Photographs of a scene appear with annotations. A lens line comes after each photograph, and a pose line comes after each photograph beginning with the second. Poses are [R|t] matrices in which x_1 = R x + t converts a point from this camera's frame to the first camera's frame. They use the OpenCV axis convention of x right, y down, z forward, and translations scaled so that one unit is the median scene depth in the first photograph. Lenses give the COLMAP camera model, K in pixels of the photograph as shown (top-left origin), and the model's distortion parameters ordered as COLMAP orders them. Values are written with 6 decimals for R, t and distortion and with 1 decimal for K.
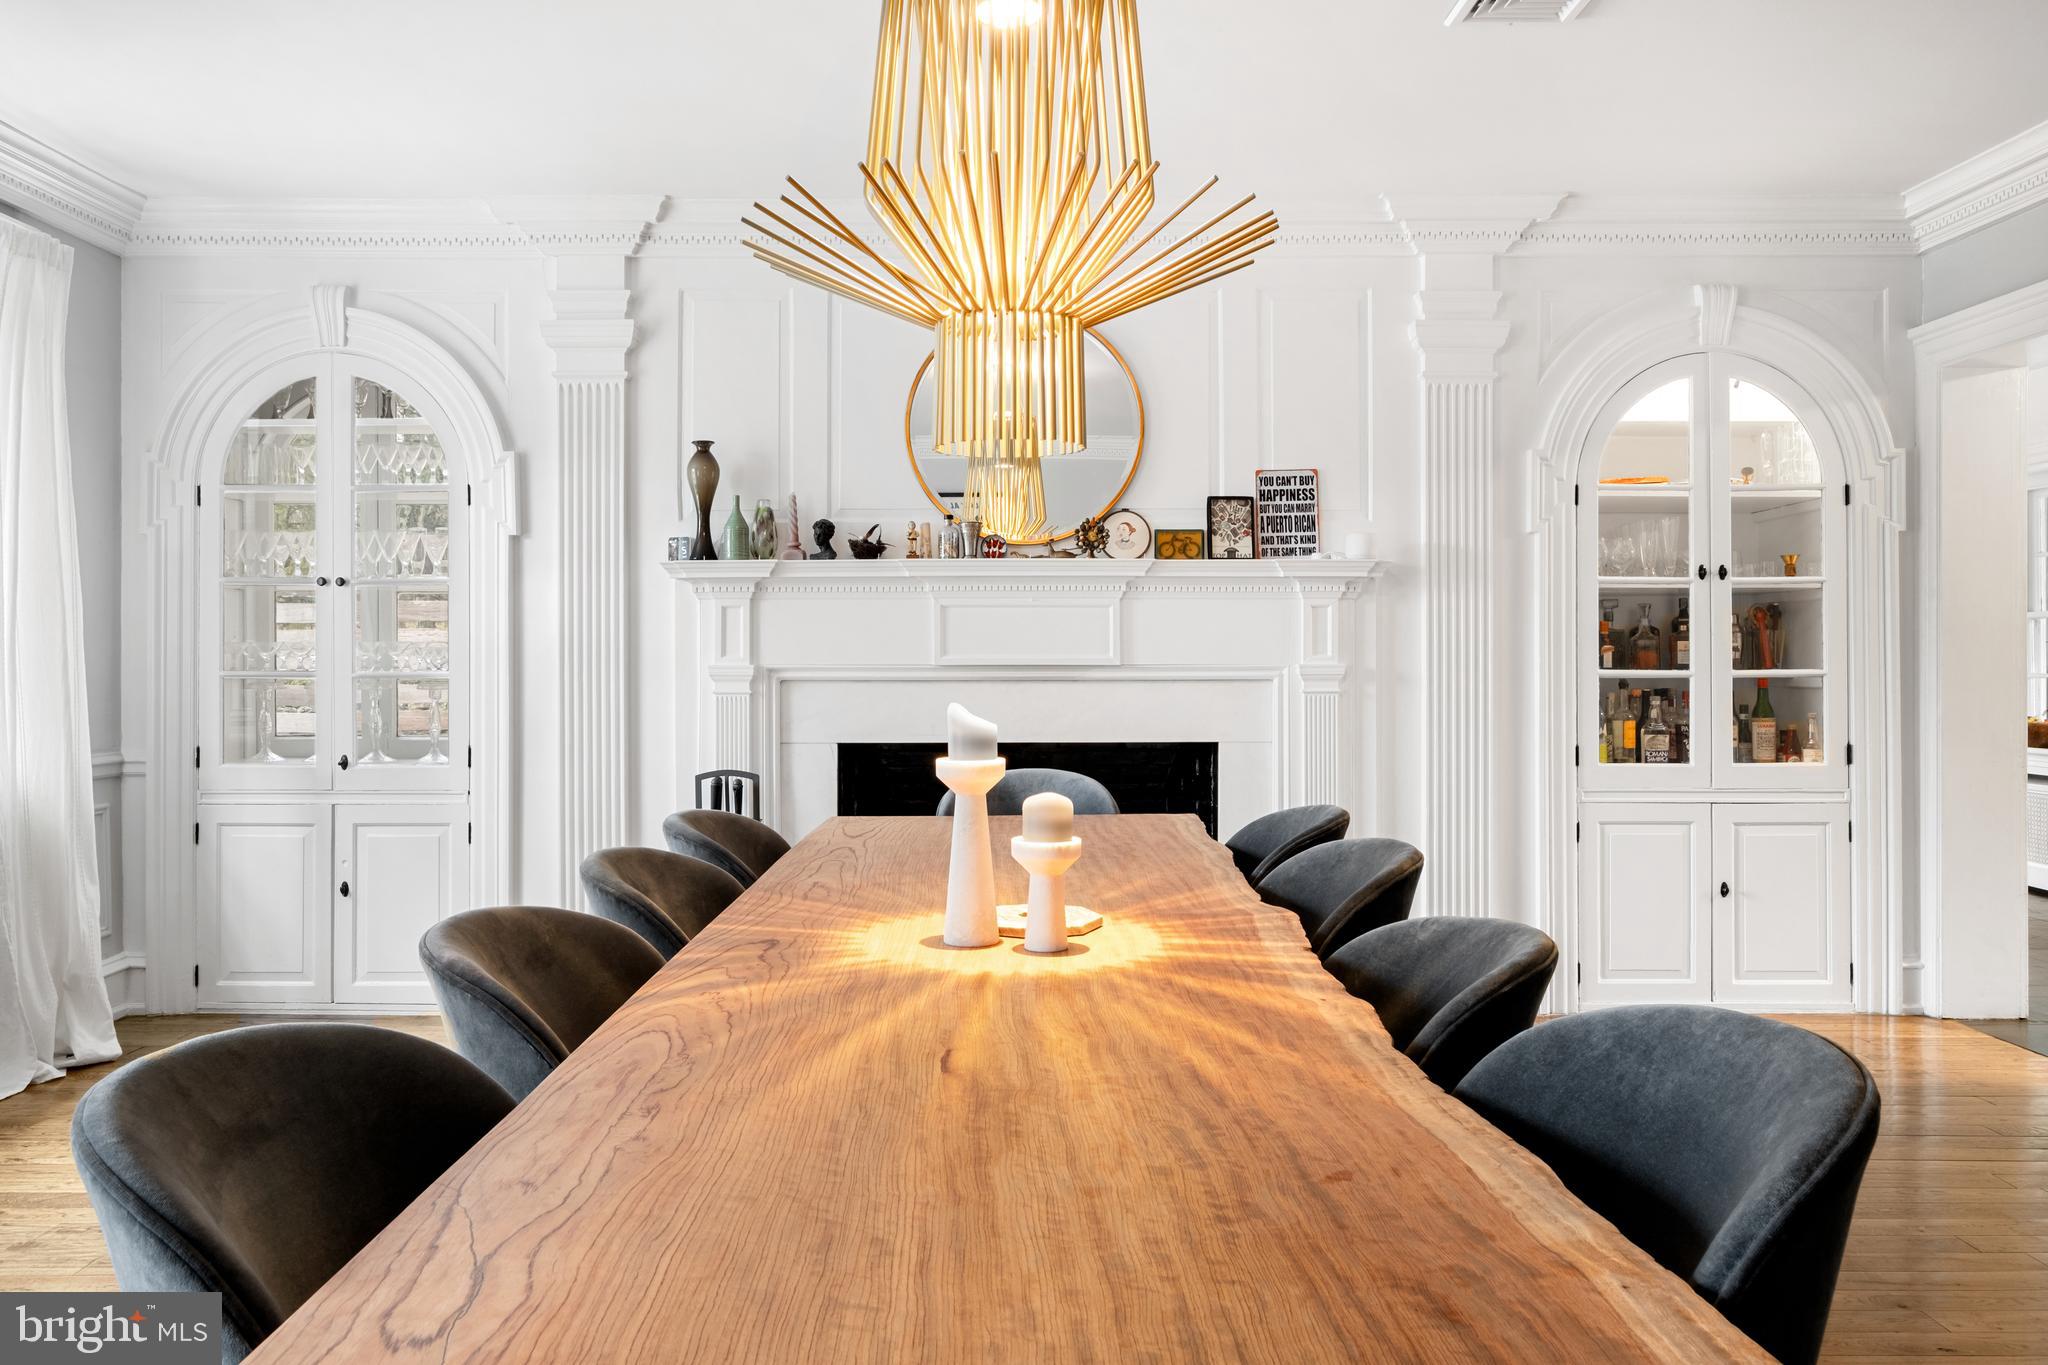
lens RADIAL K [[1463.0, 0, 1025.0], [0, 1463.0, 652.8], [0, 0, 1]] dist [-0.004291, 0.007498]
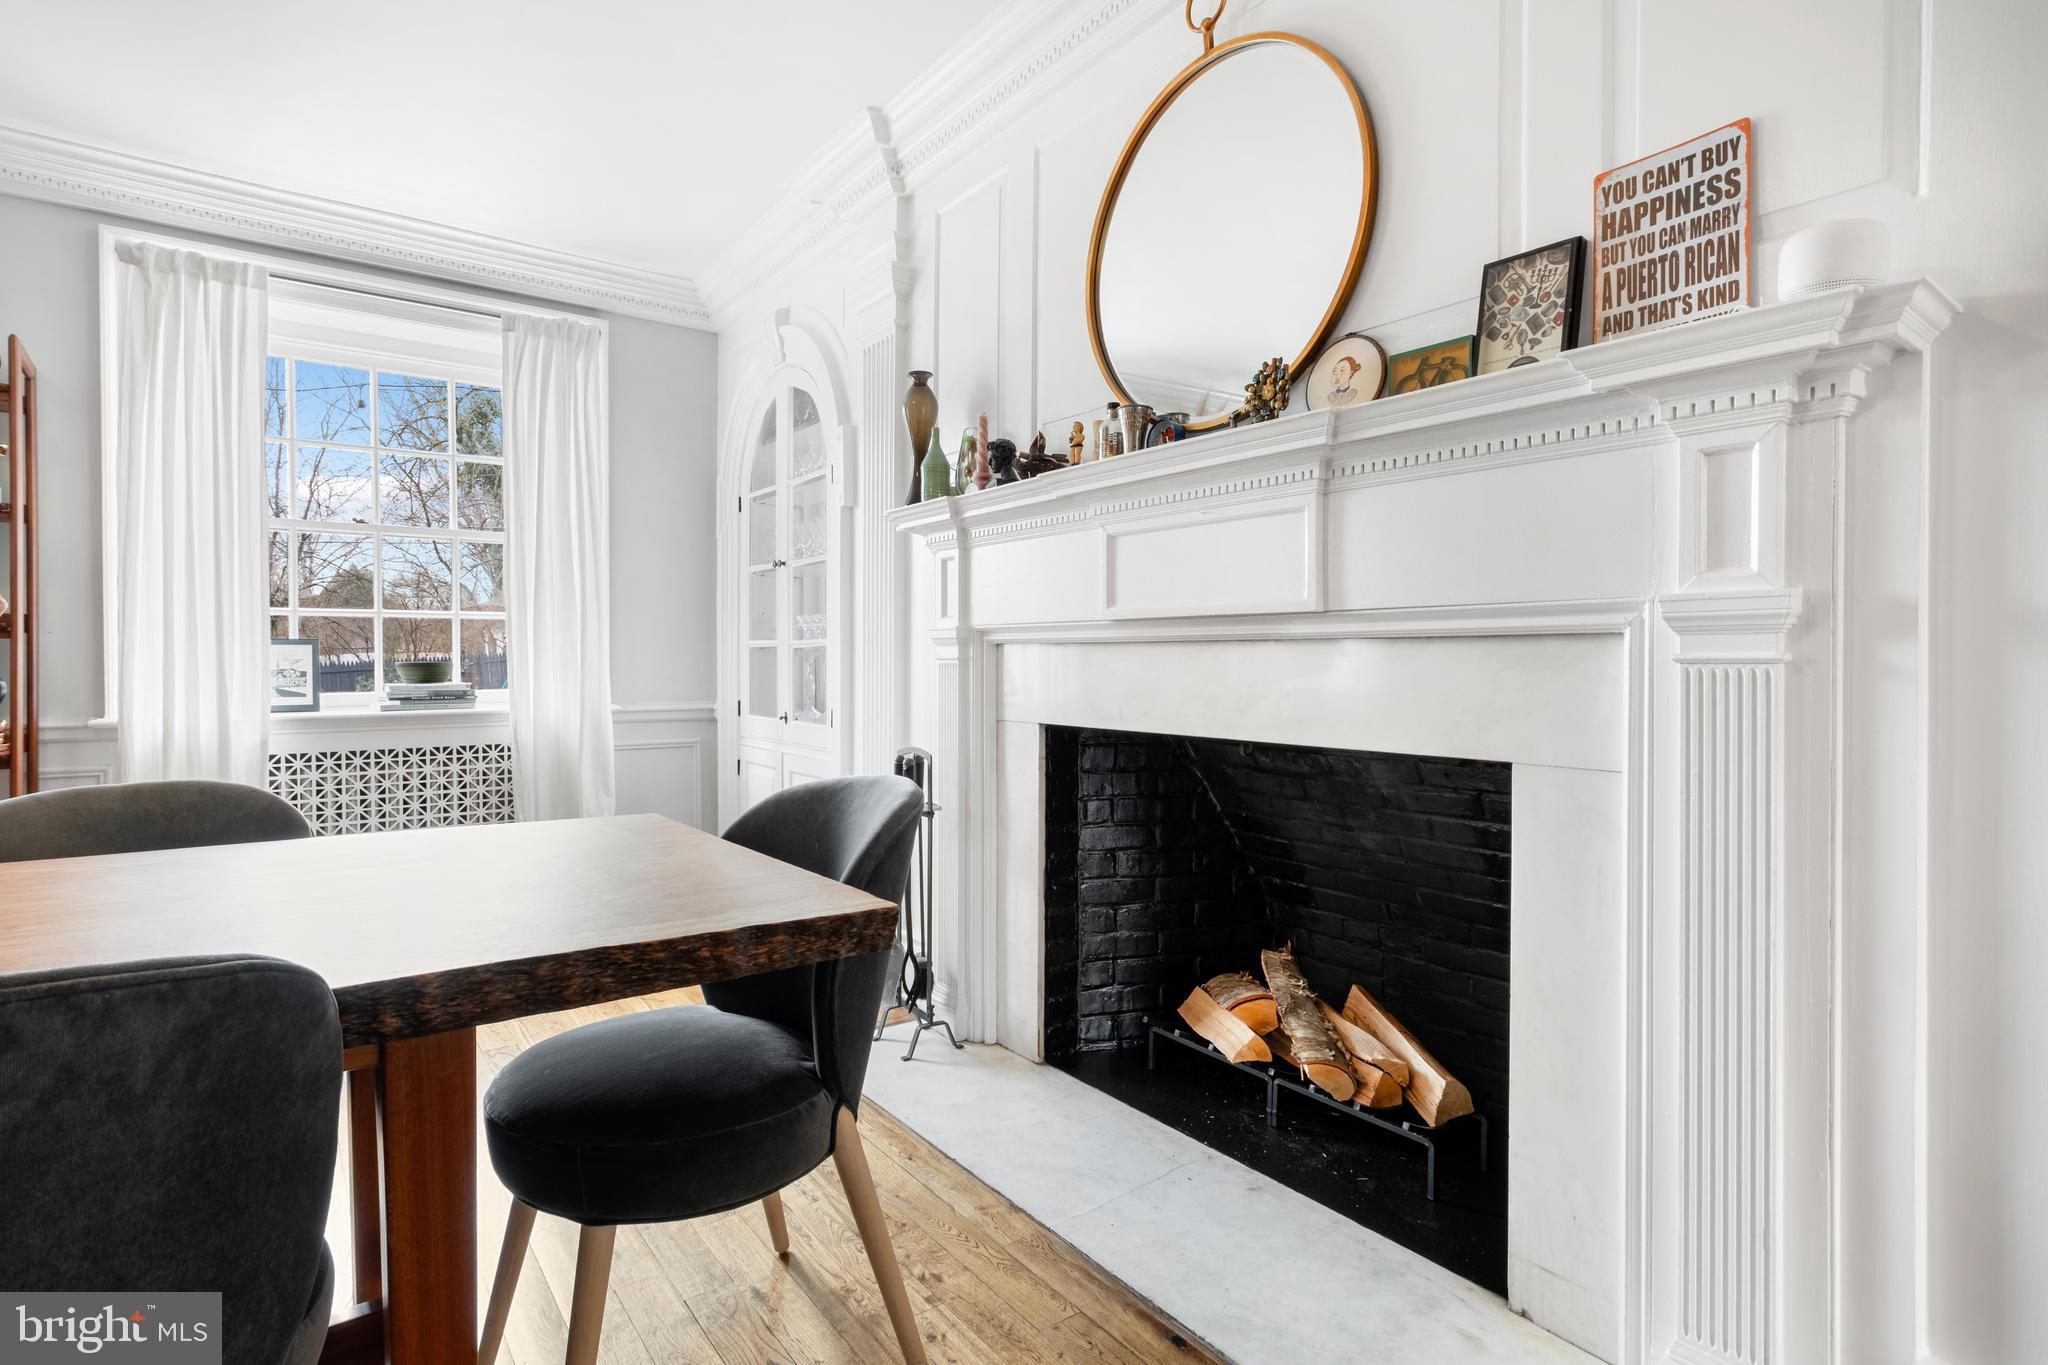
lens RADIAL K [[1011.0, 0, 1024.9], [0, 1011.0, 667.2], [0, 0, 1]] dist [-0.011776, -0.000030]
pose [[0.593094, 0.013928, -0.805013, 0.306866], [0.002493, 0.999814, 0.019135, 0.021569], [0.805130, -0.013356, 0.592948, 0.672063]]
